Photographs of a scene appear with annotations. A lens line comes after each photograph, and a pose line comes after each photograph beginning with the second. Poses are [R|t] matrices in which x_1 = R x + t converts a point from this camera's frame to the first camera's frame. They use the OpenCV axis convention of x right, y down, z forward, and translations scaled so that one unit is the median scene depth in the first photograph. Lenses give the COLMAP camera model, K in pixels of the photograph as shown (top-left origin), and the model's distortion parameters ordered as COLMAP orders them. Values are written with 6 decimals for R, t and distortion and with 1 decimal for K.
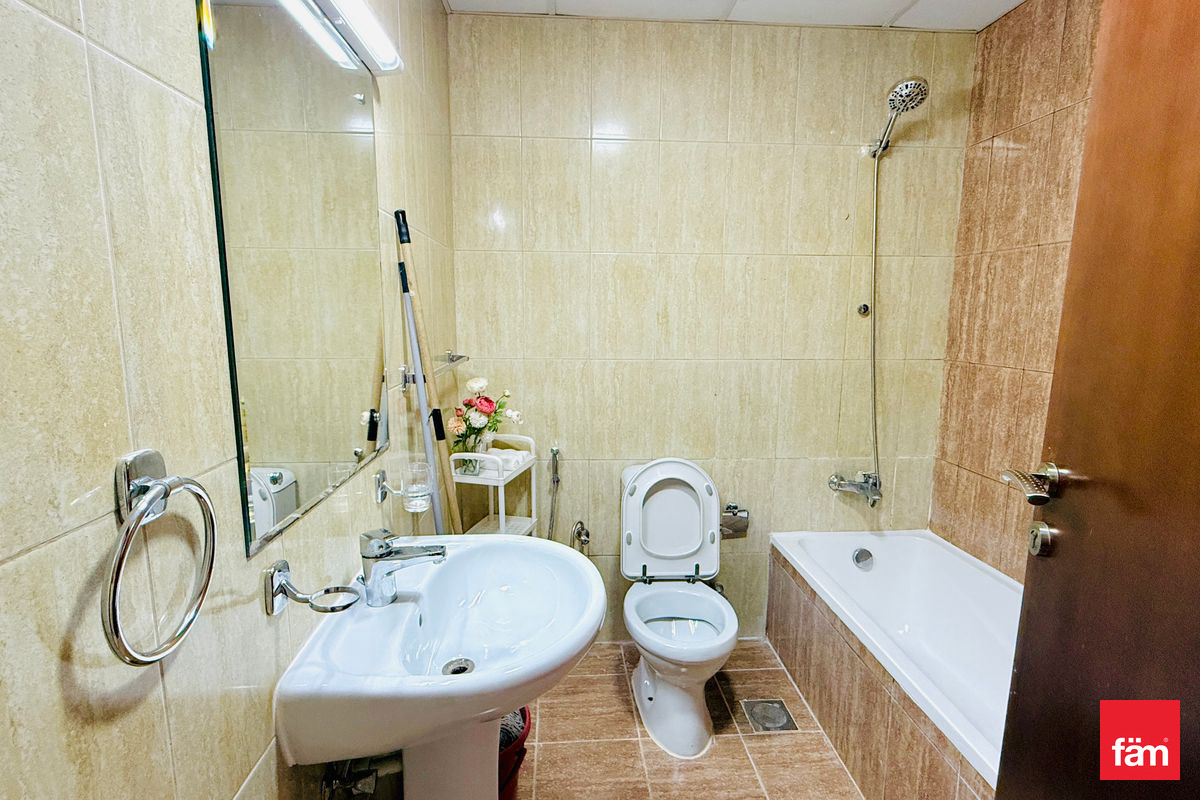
lens RADIAL K [[569.5, 0, 597.1], [0, 569.5, 402.9], [0, 0, 1]] dist [0.000898, 0.000319]
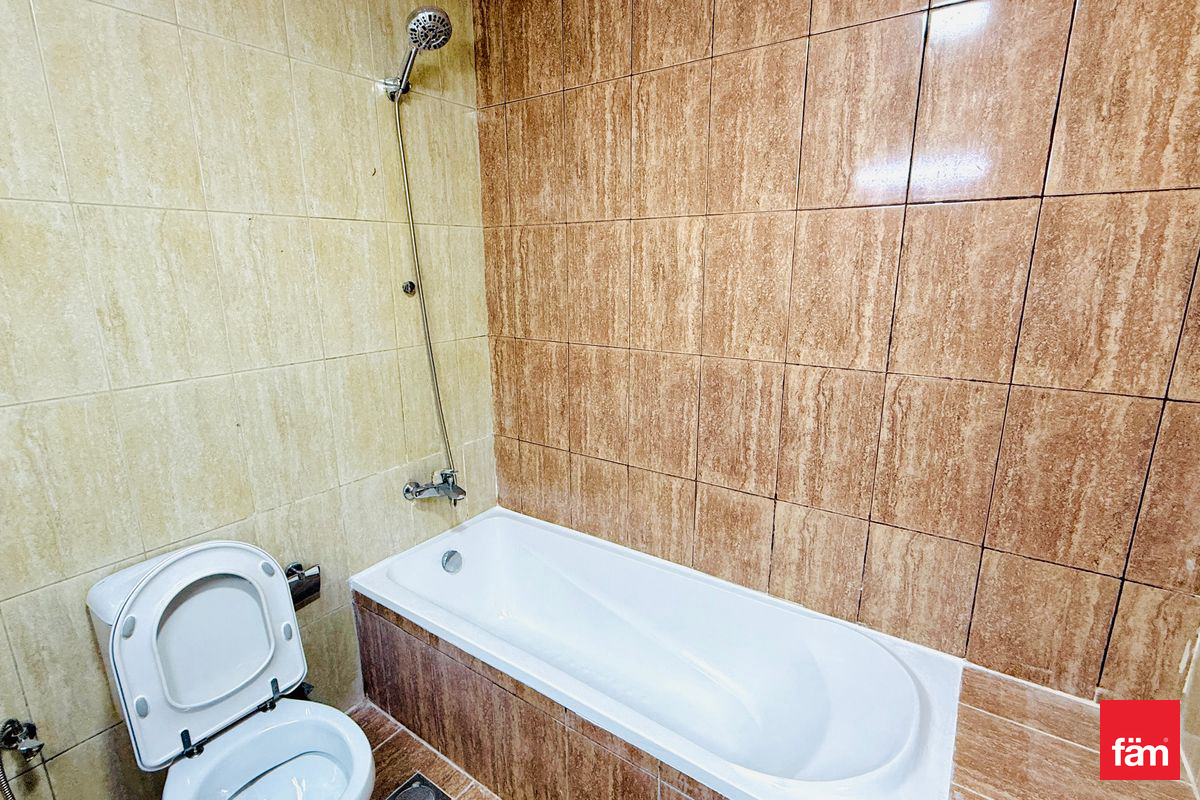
lens RADIAL K [[569.5, 0, 597.1], [0, 569.5, 402.9], [0, 0, 1]] dist [0.000898, 0.000319]
pose [[0.626330, -0.195974, 0.754523, -0.029723], [0.131614, 0.980575, 0.145434, -0.085430], [-0.768367, 0.008216, 0.639957, 0.255505]]
